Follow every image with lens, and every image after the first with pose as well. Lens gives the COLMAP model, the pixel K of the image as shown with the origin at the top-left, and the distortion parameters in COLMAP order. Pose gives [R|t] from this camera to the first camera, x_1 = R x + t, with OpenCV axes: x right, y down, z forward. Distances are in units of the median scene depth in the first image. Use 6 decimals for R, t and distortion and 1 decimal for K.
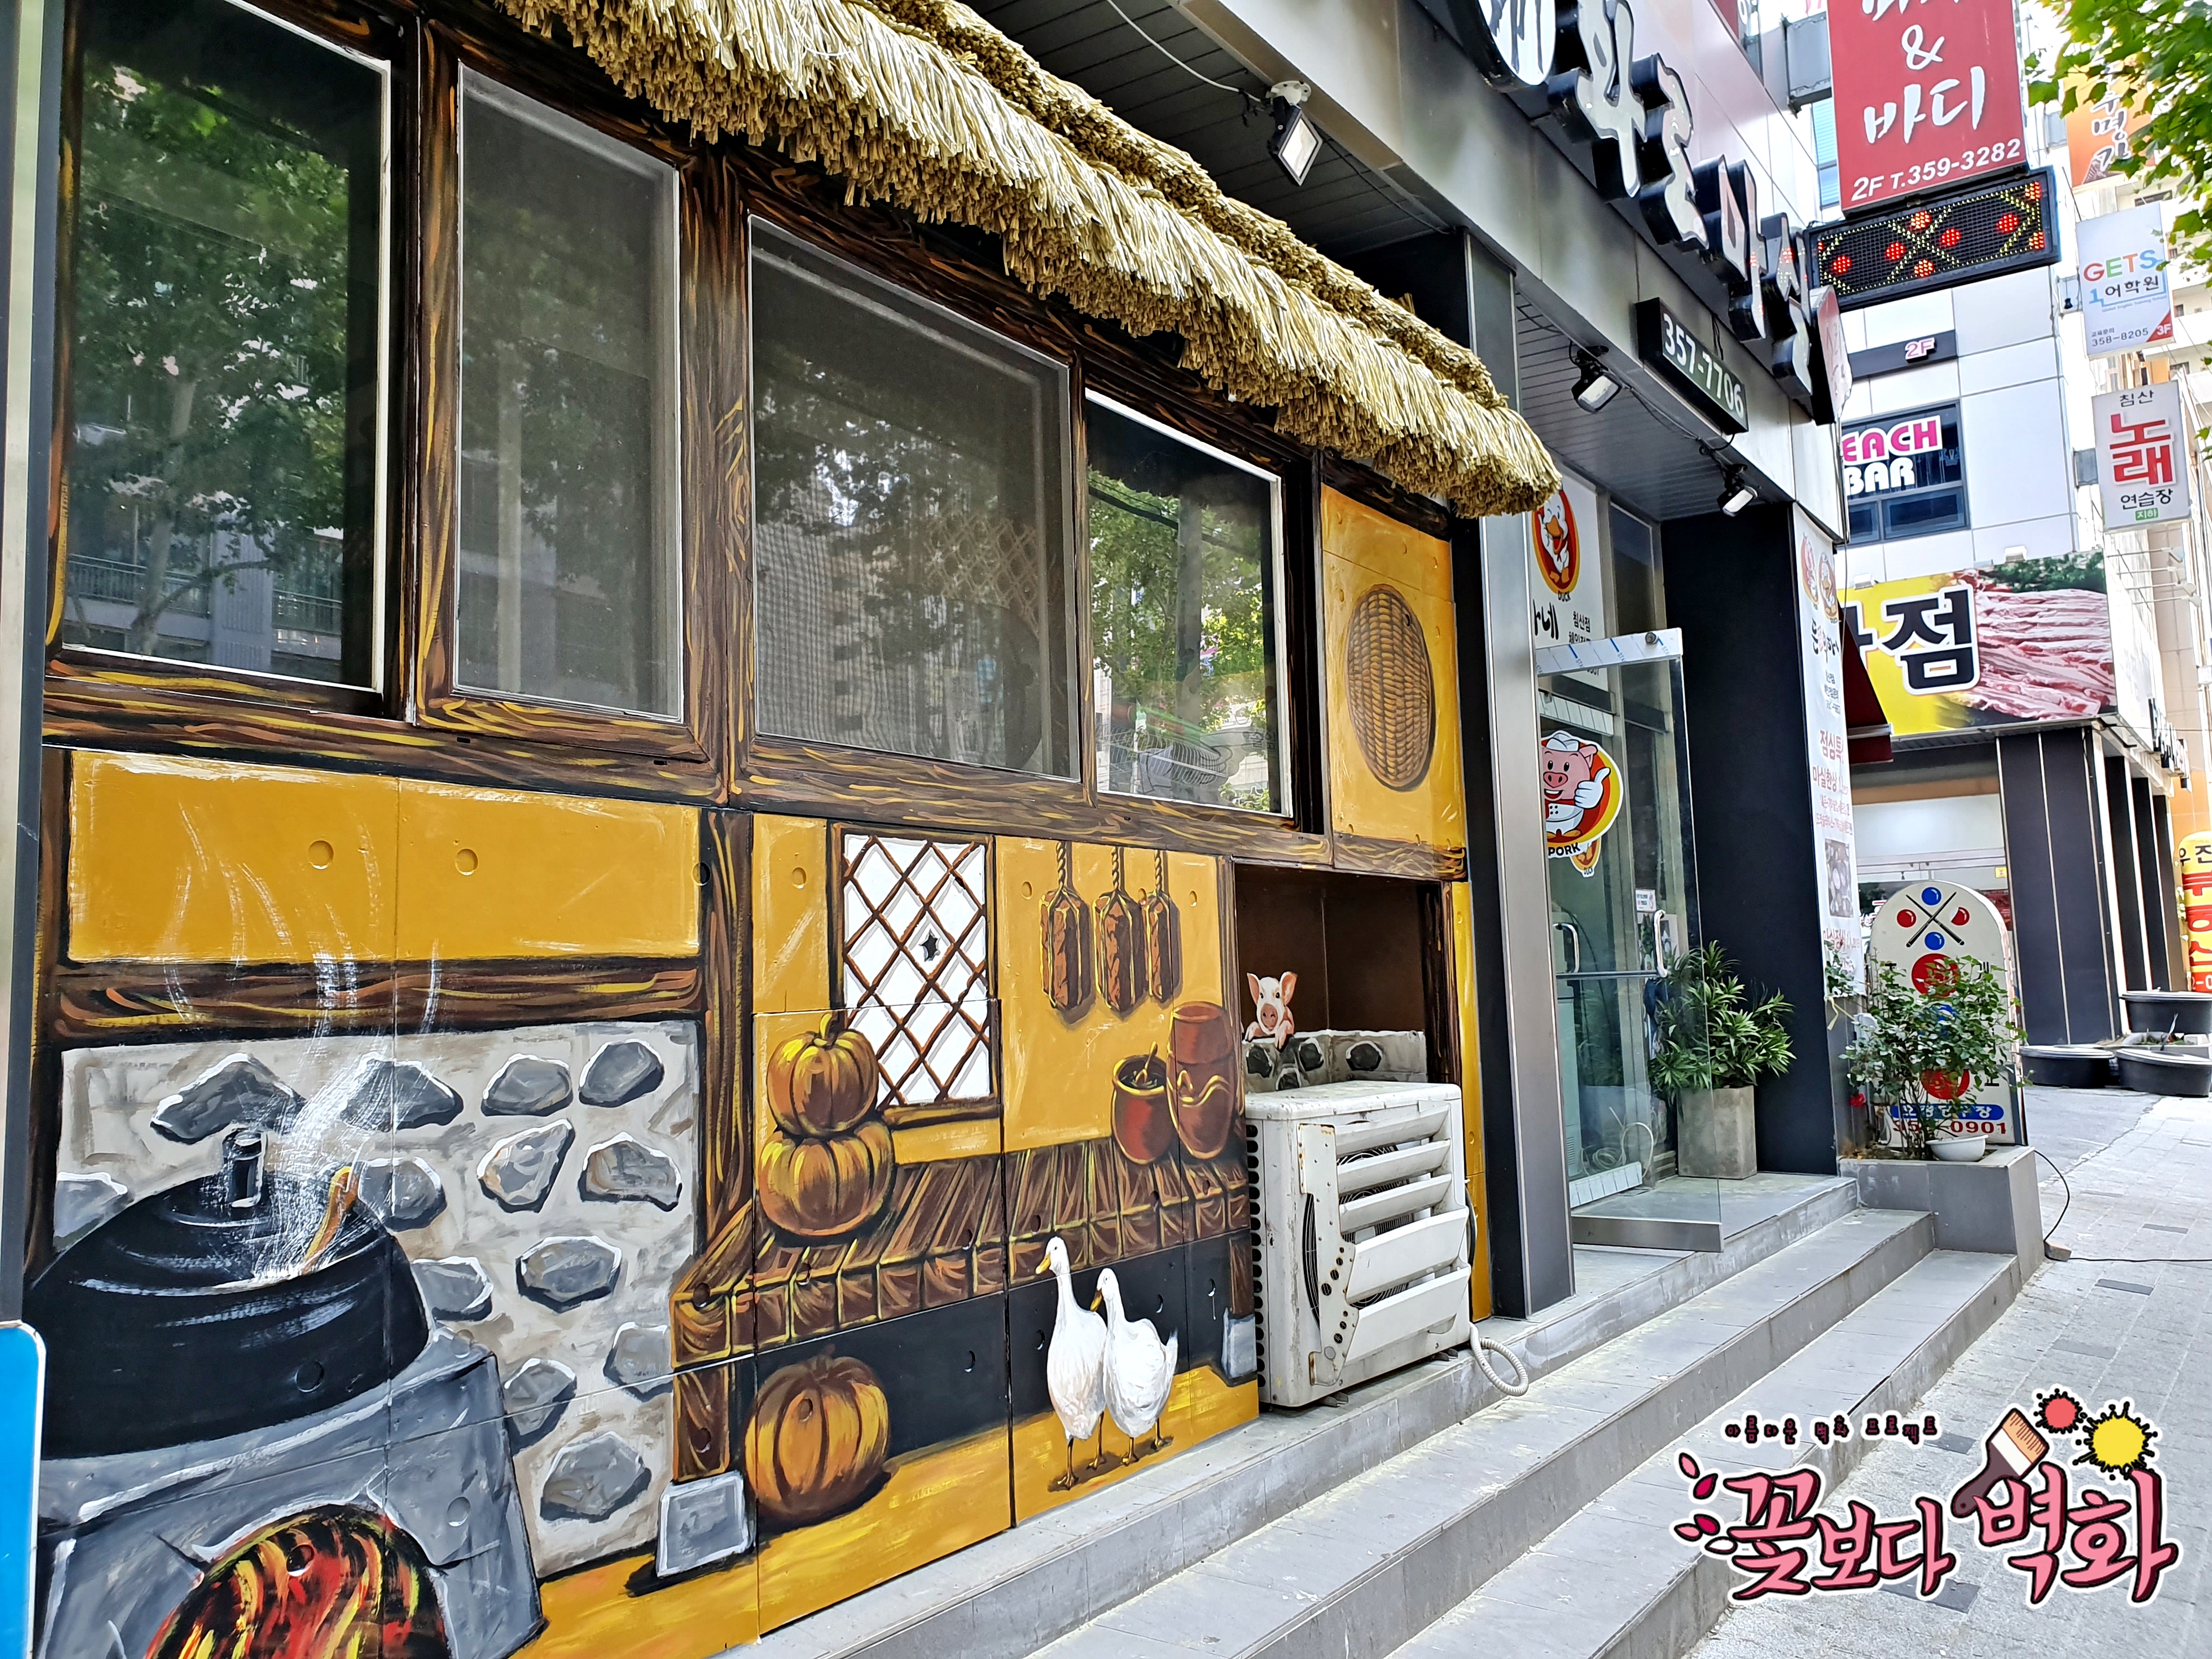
lens RADIAL K [[1738.1, 0, 1102.0], [0, 1738.1, 801.2], [0, 0, 1]] dist [0.009168, 0.007893]
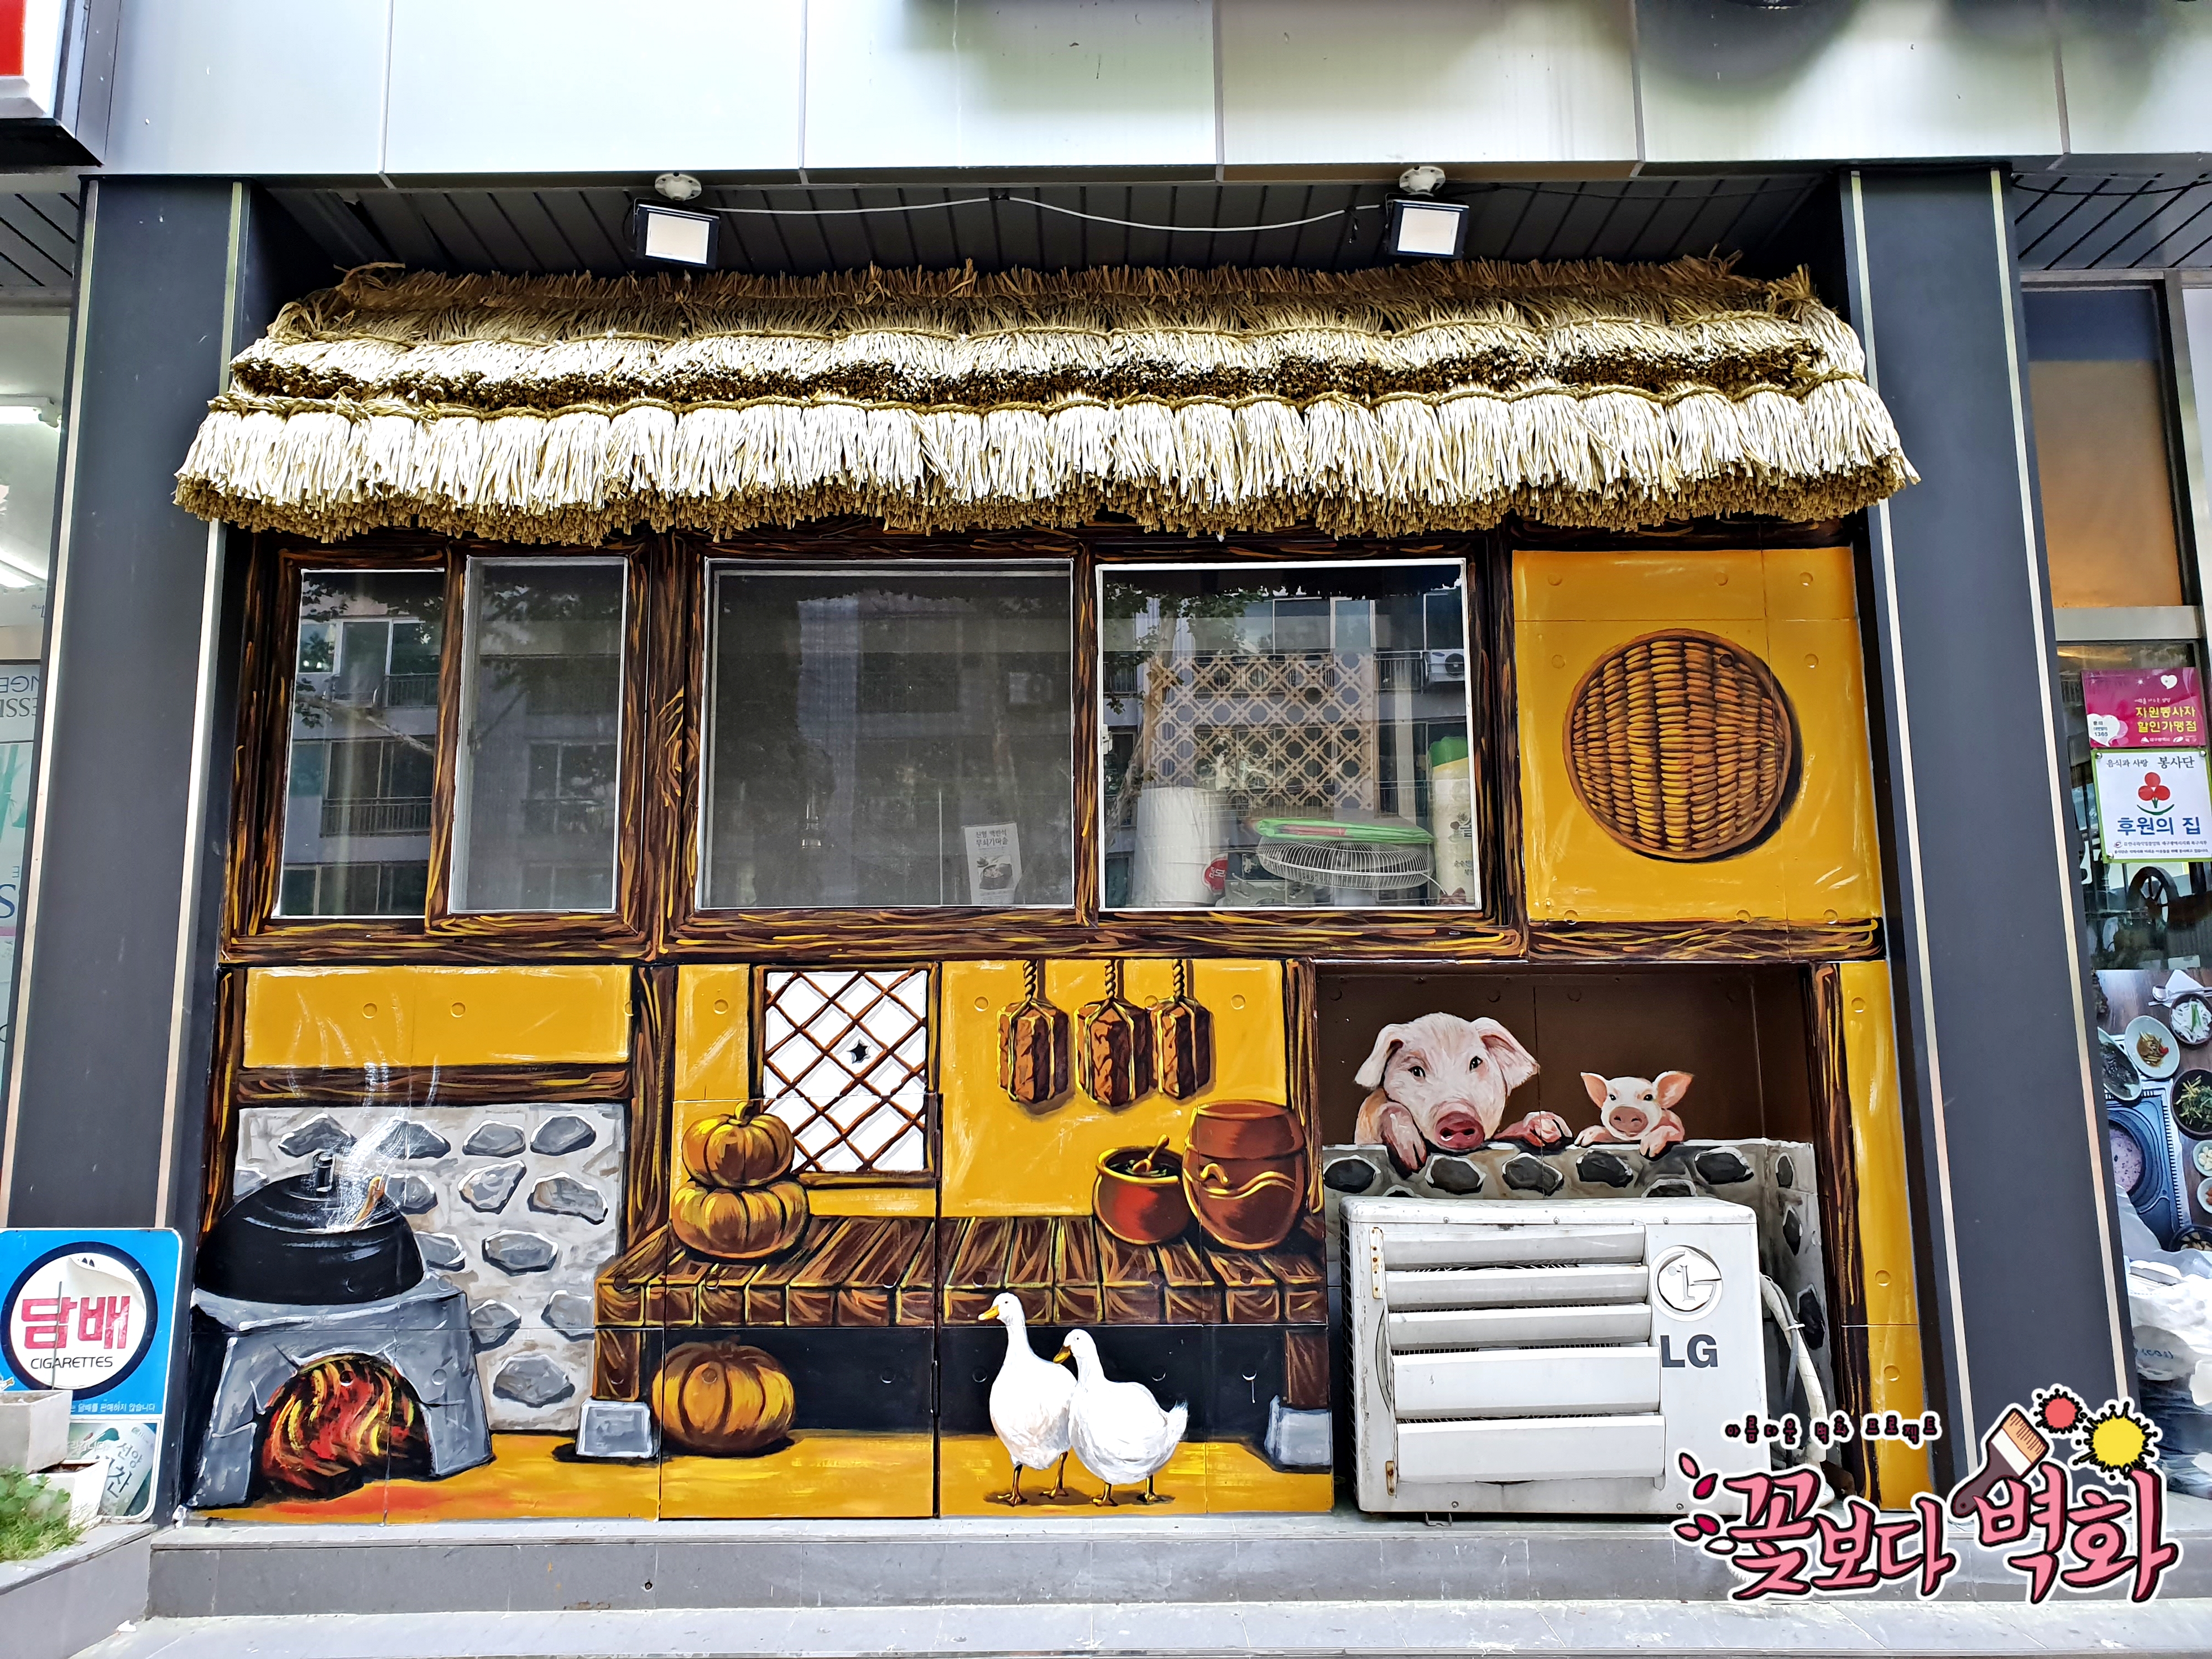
lens RADIAL K [[1685.6, 0, 1084.1], [0, 1685.6, 814.7], [0, 0, 1]] dist [0.001633, 0.003813]
pose [[0.568312, -0.107059, -0.815819, 1.332528], [0.081582, 0.993945, -0.073603, 0.014956], [0.818759, -0.024727, 0.573605, 0.509839]]
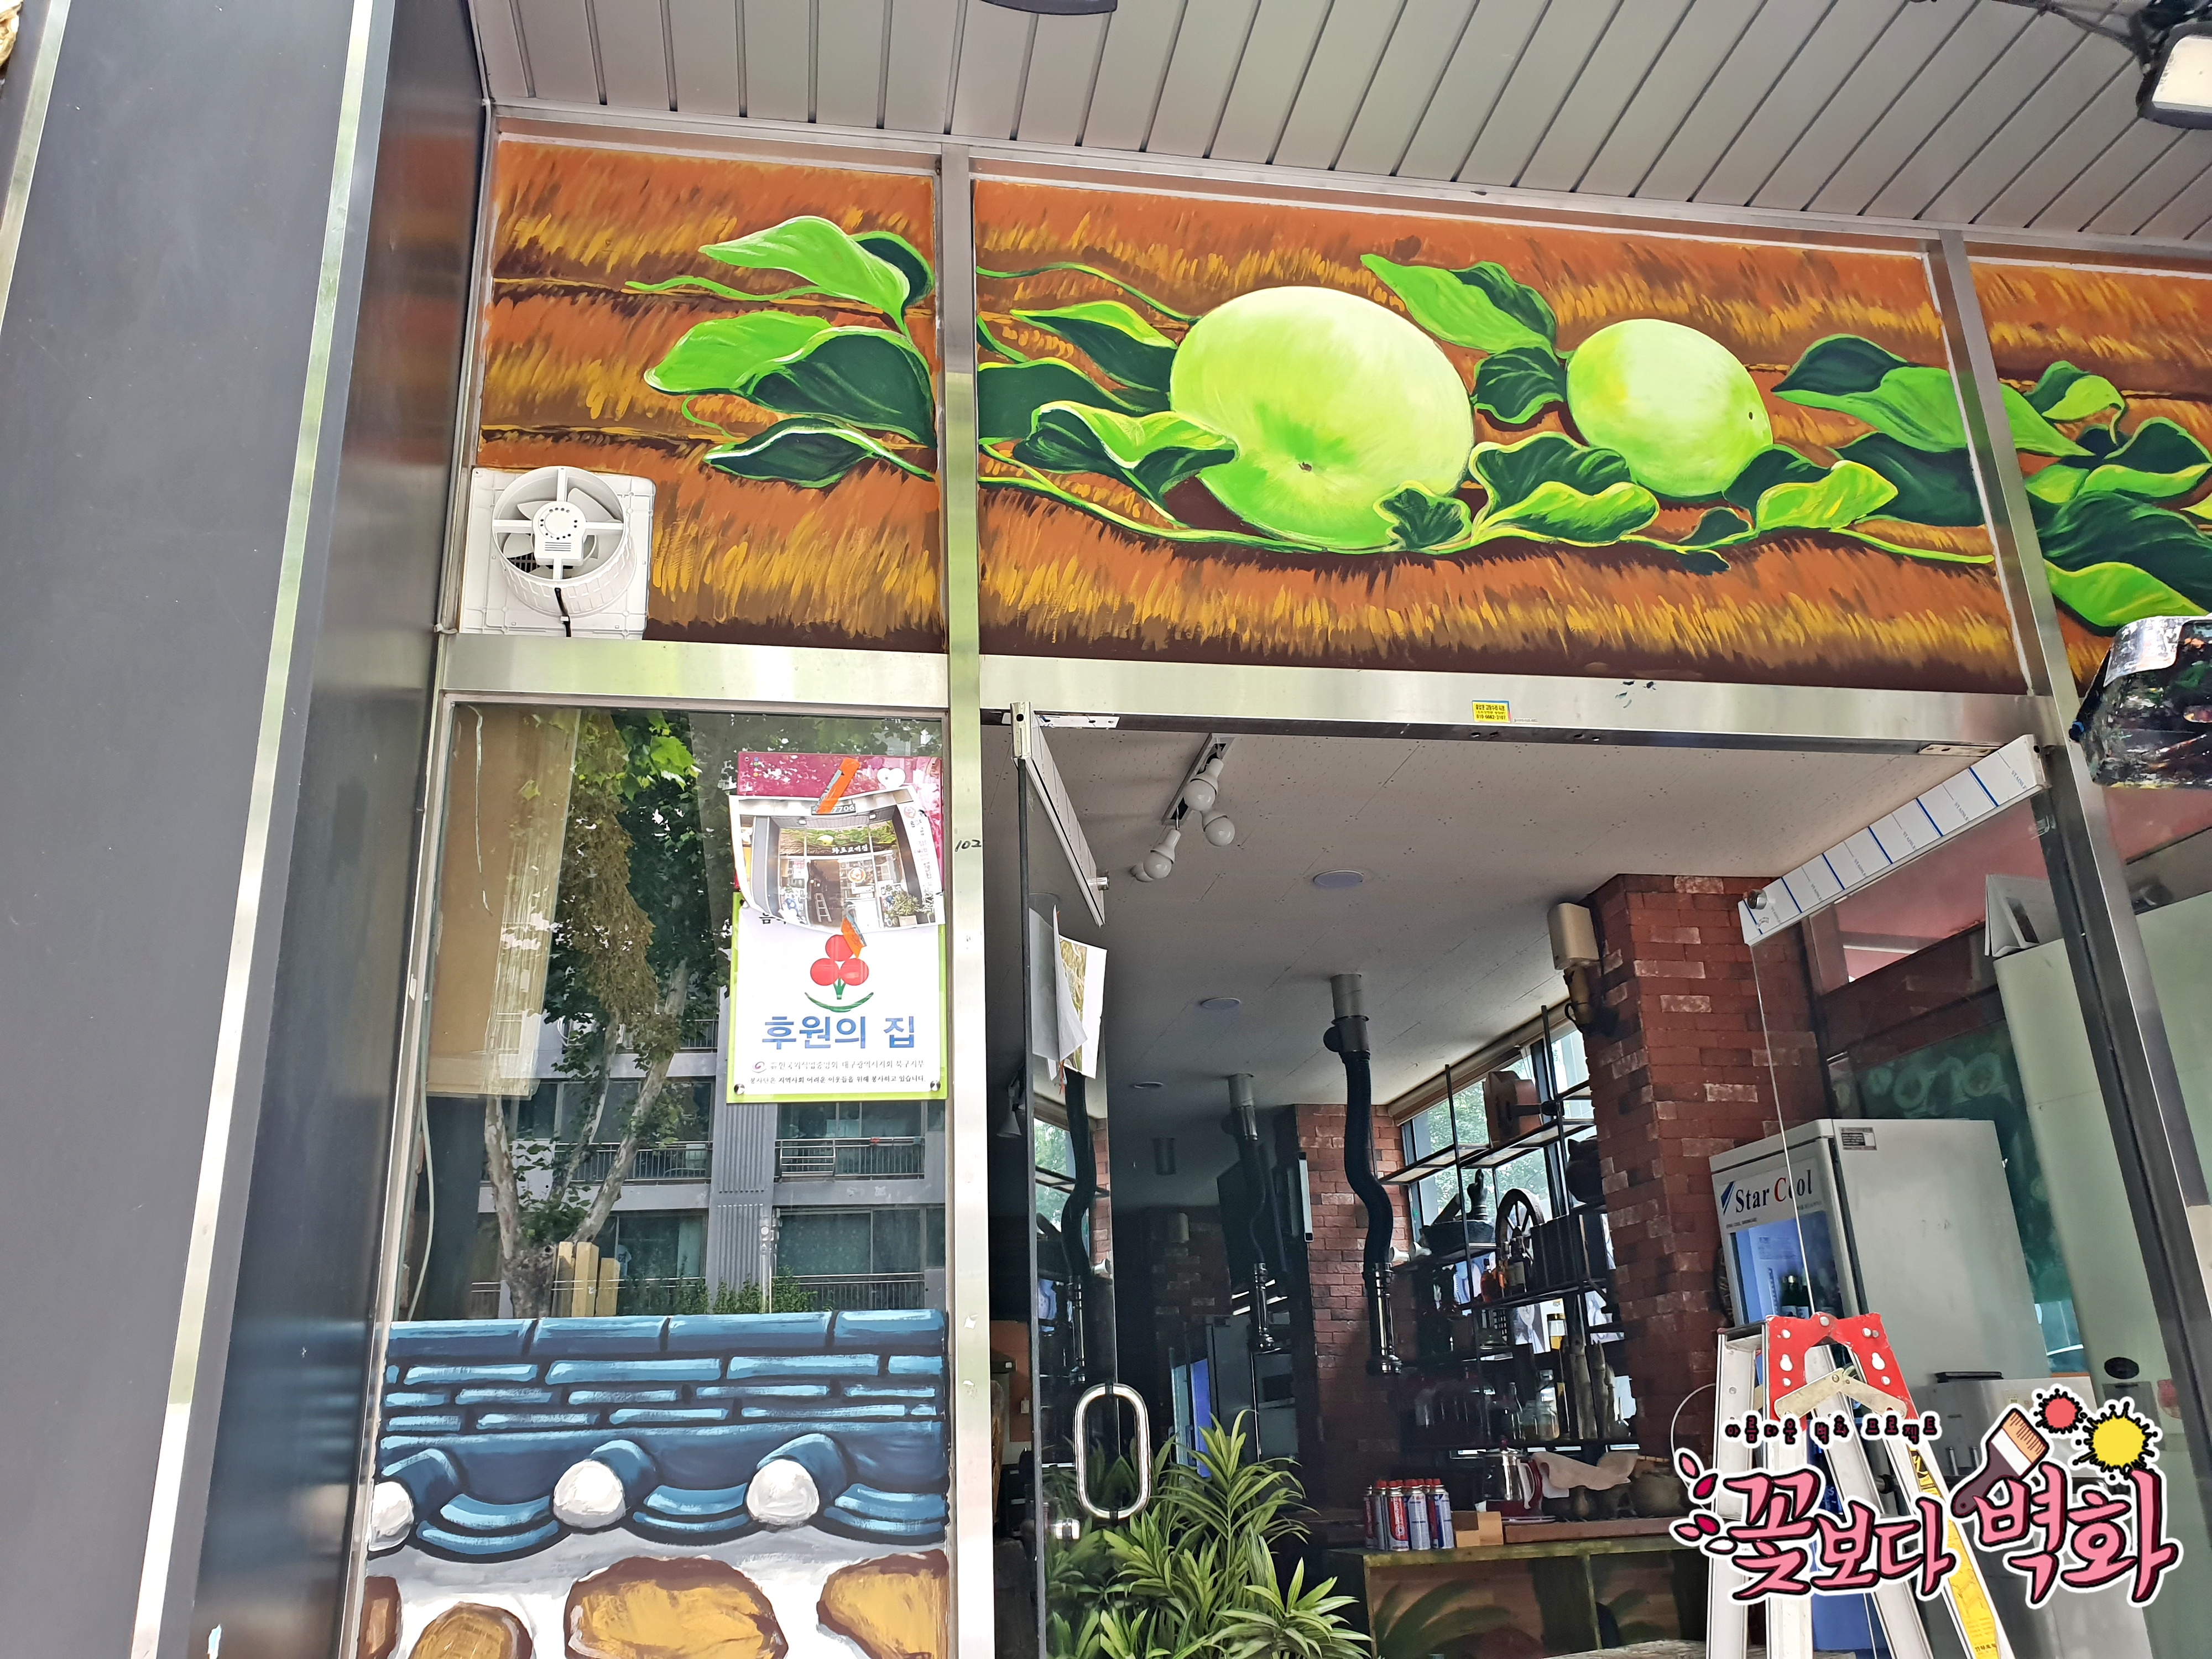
lens RADIAL K [[1706.5, 0, 1074.0], [0, 1706.5, 845.6], [0, 0, 1]] dist [0.040844, -0.059559]
pose [[0.701390, -0.233540, -0.673433, 1.287083], [0.091861, 0.966538, -0.239511, 0.134296], [0.706834, 0.106128, 0.699373, 1.928034]]
